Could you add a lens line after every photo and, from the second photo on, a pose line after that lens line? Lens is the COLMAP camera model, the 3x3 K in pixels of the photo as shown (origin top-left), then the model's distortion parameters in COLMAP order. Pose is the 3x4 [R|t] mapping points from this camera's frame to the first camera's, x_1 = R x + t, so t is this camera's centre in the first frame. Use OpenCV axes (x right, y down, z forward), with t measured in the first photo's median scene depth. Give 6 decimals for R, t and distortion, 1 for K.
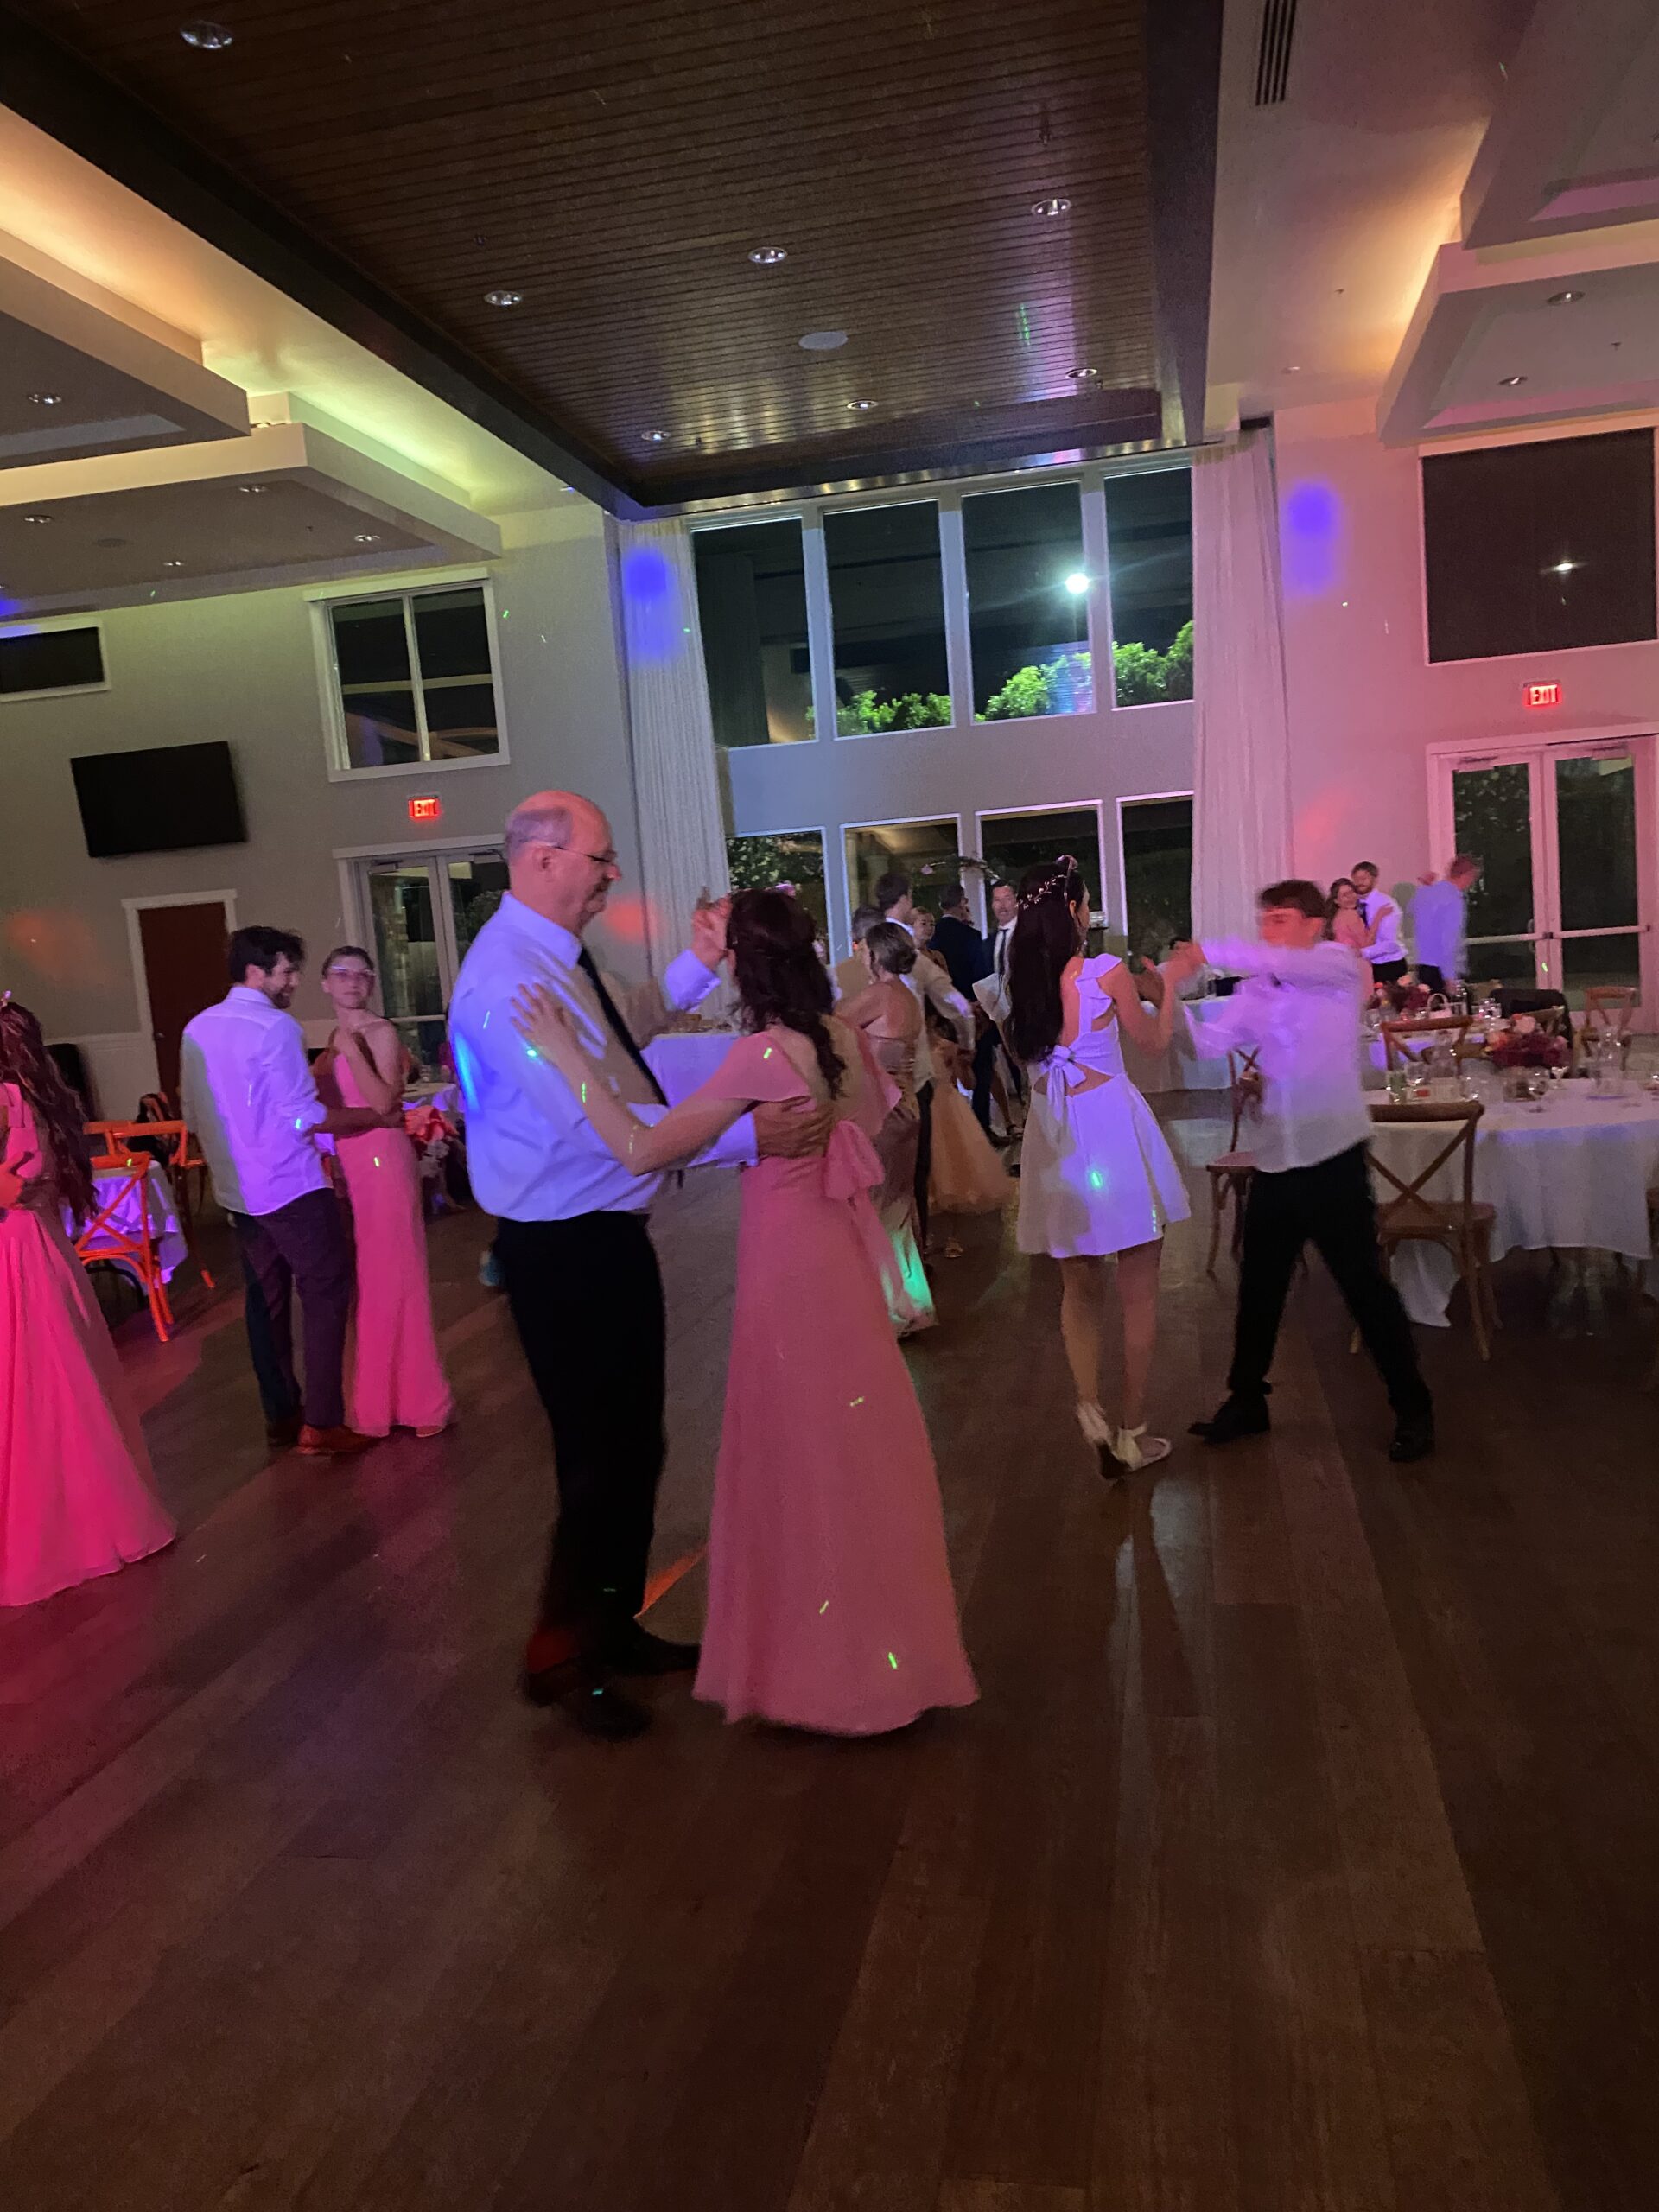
lens RADIAL K [[1629.2, 0, 873.6], [0, 1629.2, 1126.7], [0, 0, 1]] dist [0.047273, -0.028740]
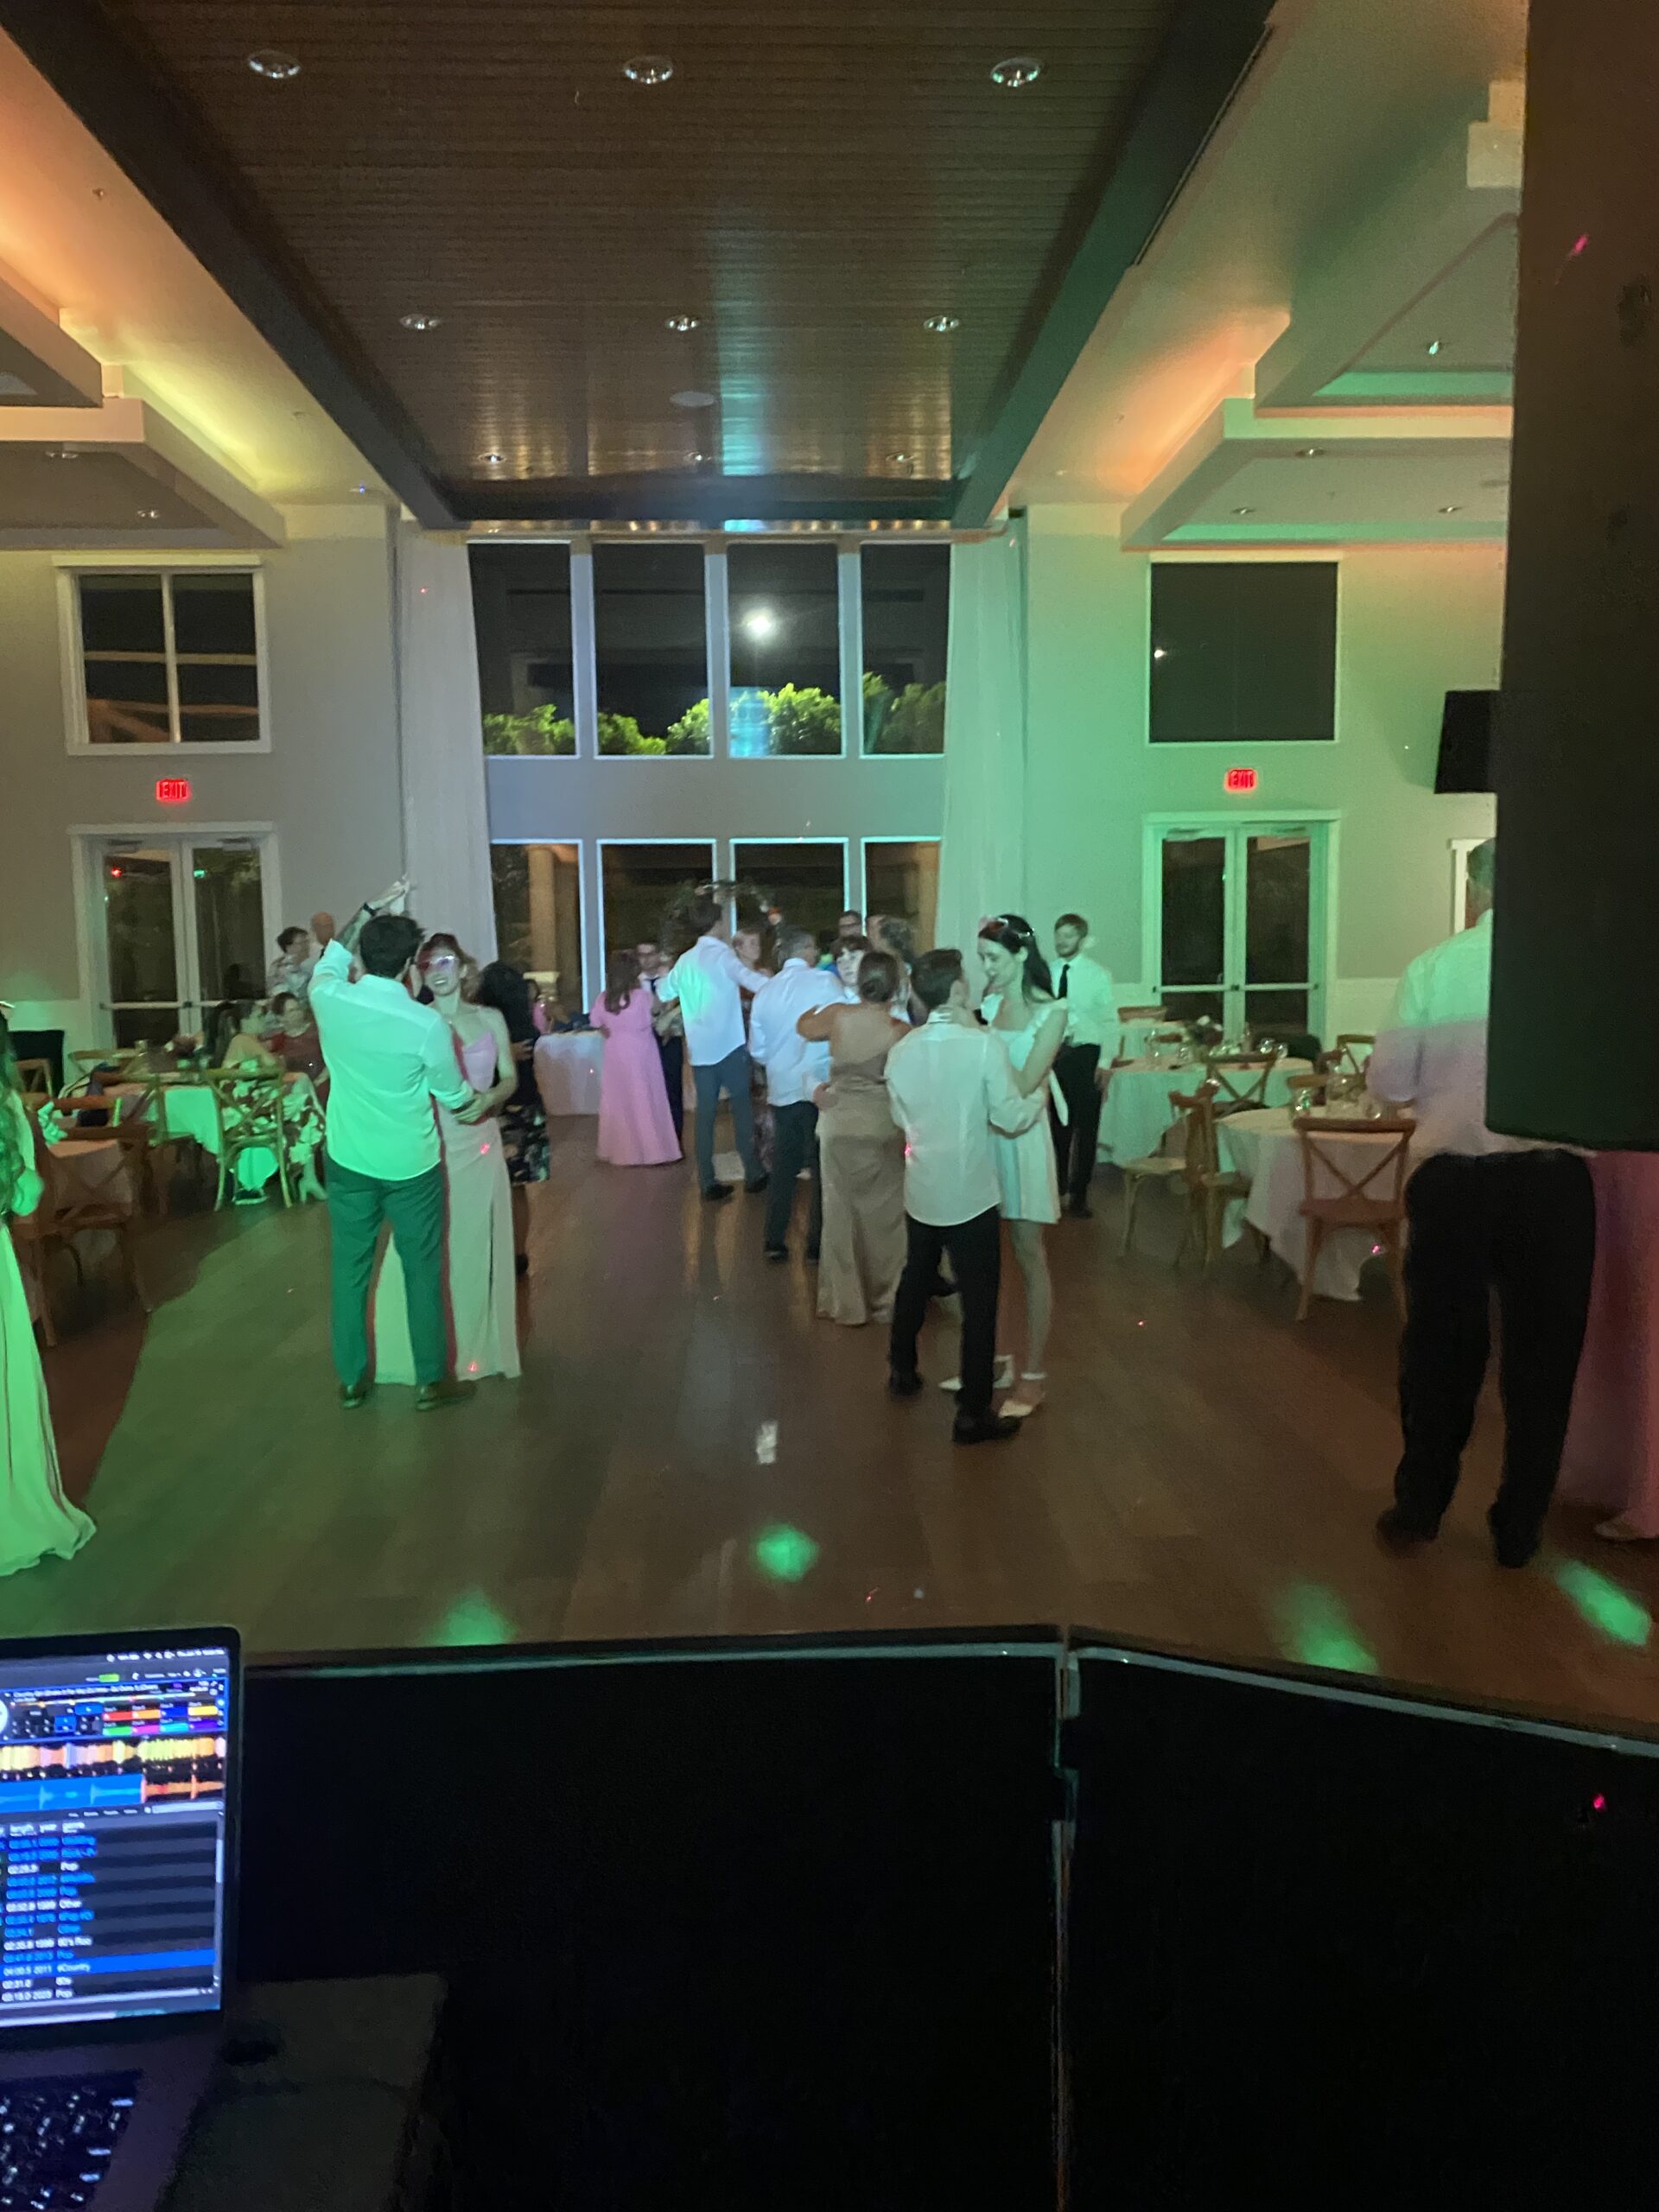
lens RADIAL K [[1629.2, 0, 827.8], [0, 1629.2, 1120.7], [0, 0, 1]] dist [0.047273, -0.028740]
pose [[0.971739, 0.038092, 0.232965, -0.126726], [-0.034376, 0.999209, -0.019989, 0.009014], [-0.233542, 0.011415, 0.972280, -0.044141]]
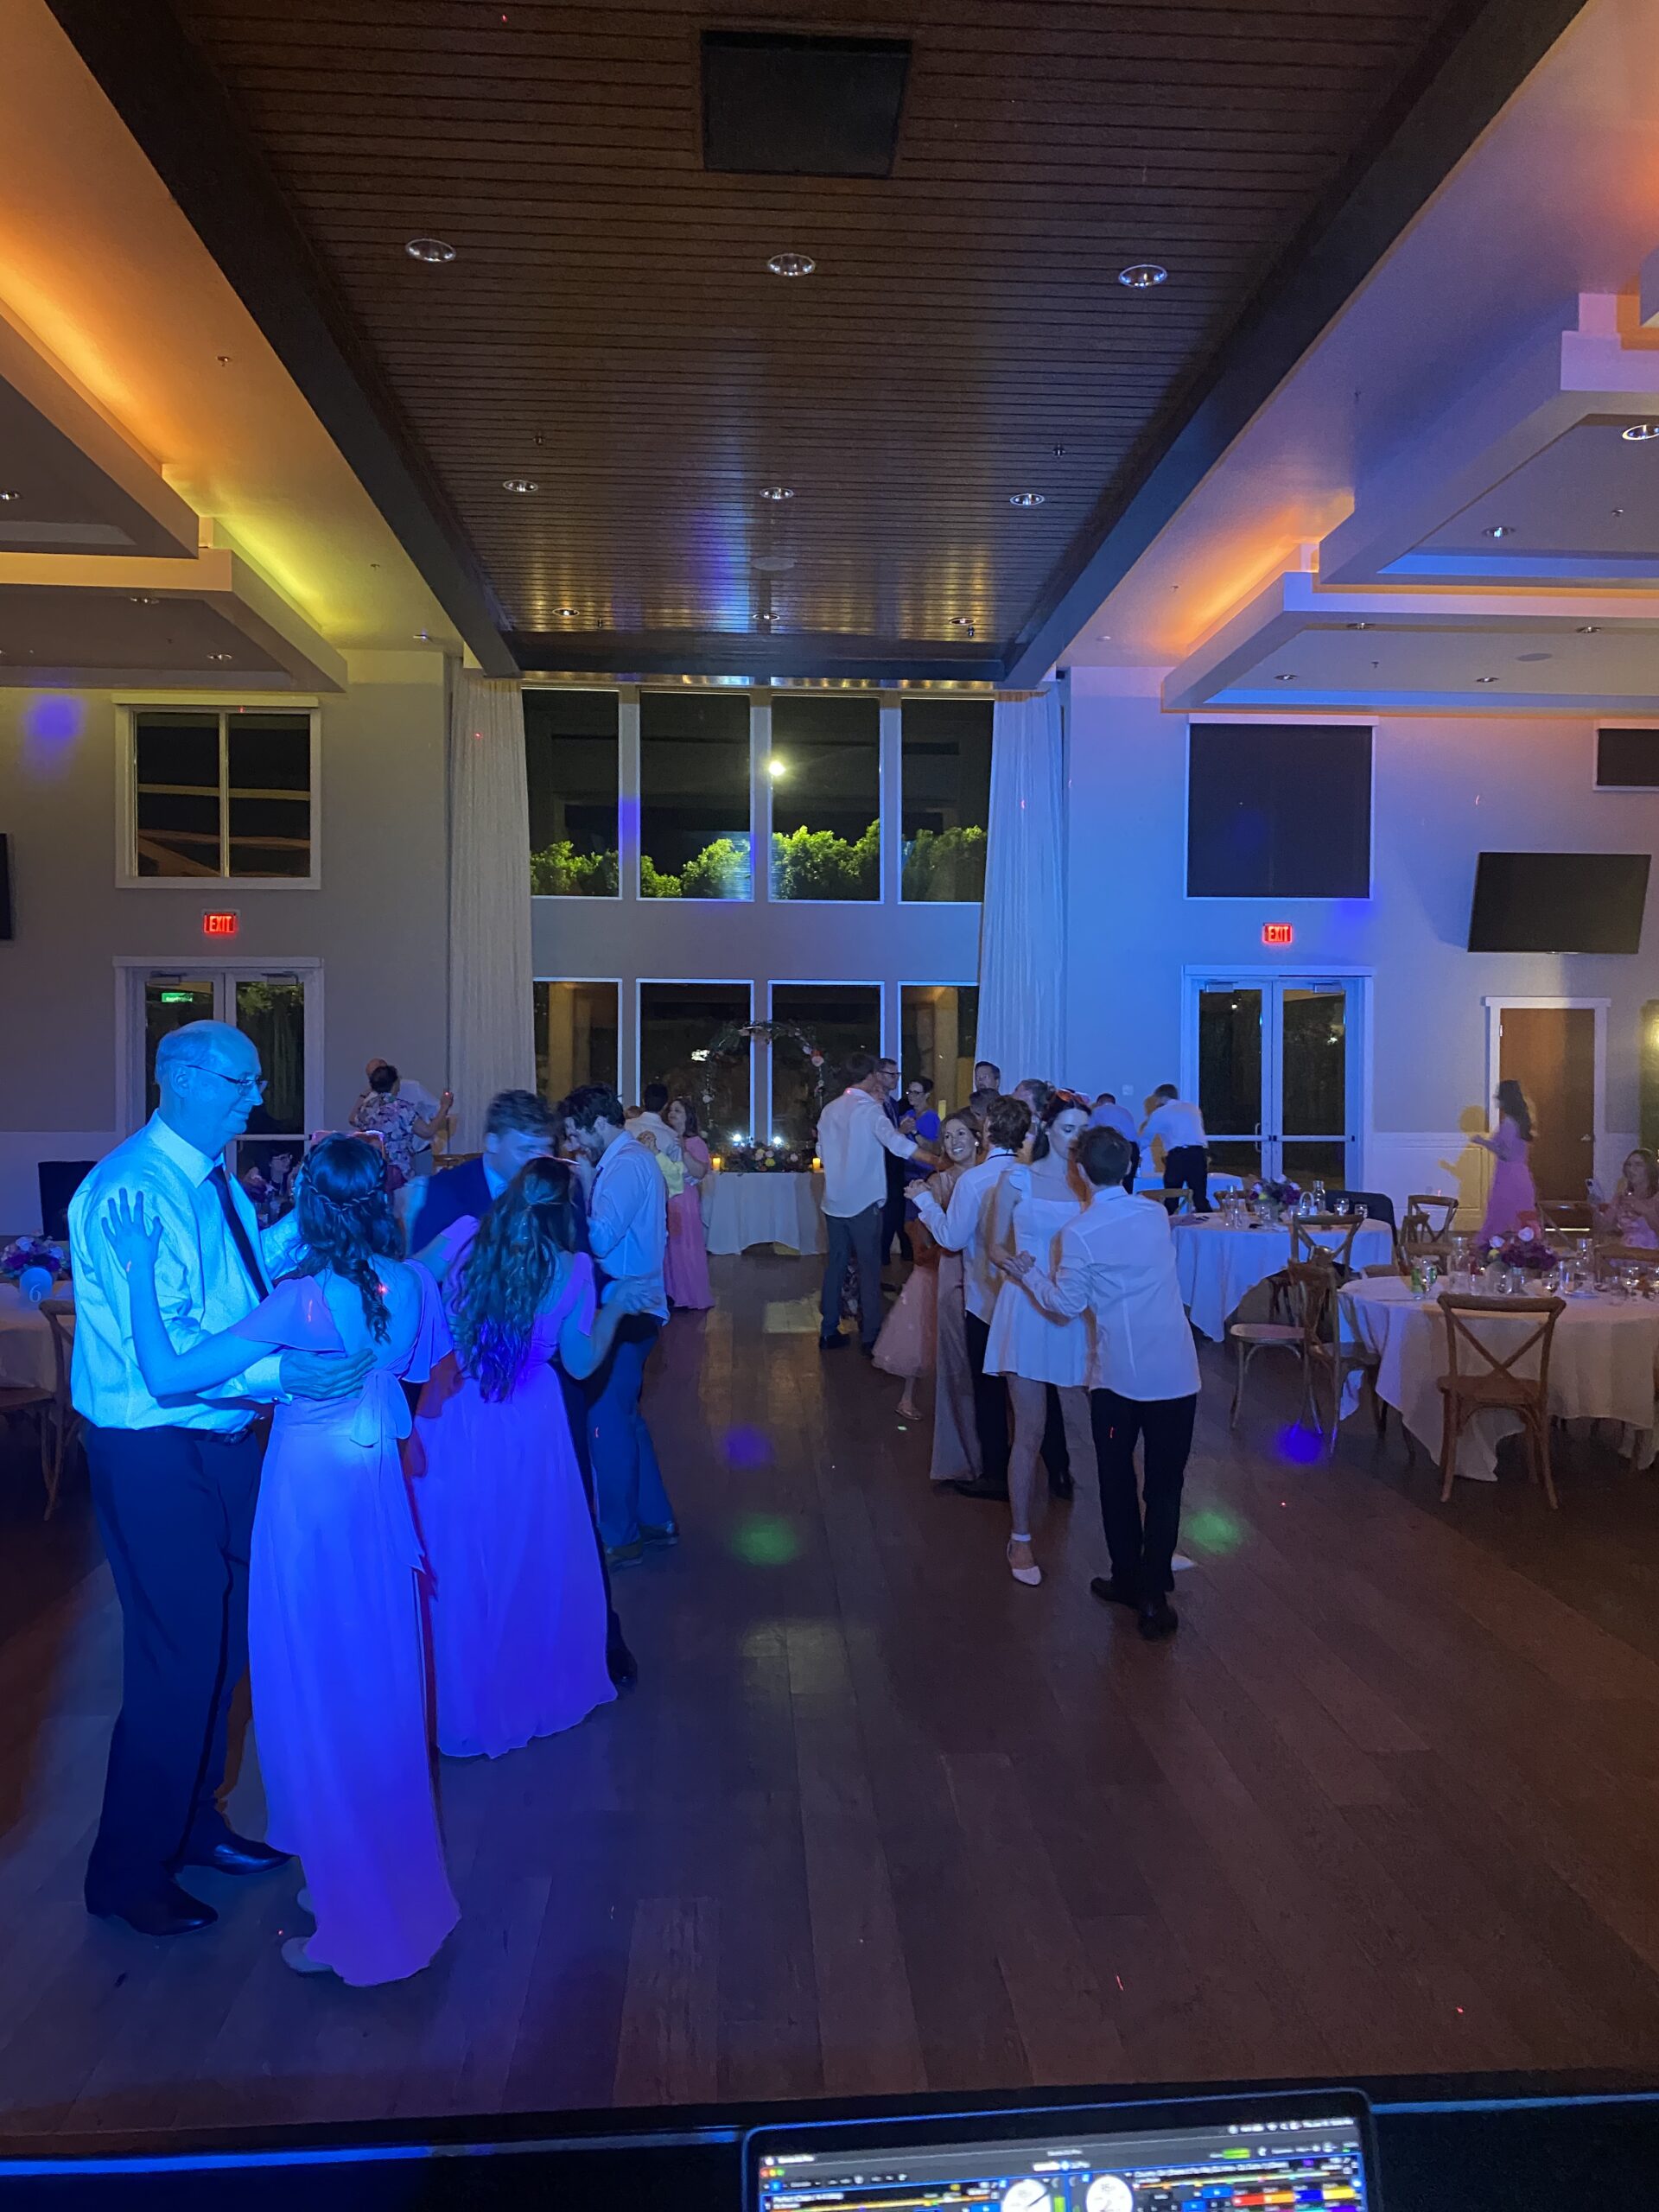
lens RADIAL K [[1629.2, 0, 821.5], [0, 1629.2, 1088.0], [0, 0, 1]] dist [0.047273, -0.028740]
pose [[0.966016, 0.079956, 0.245806, -0.173935], [-0.051388, 0.991380, -0.120523, 0.002577], [-0.253323, 0.103795, 0.961797, -0.023182]]
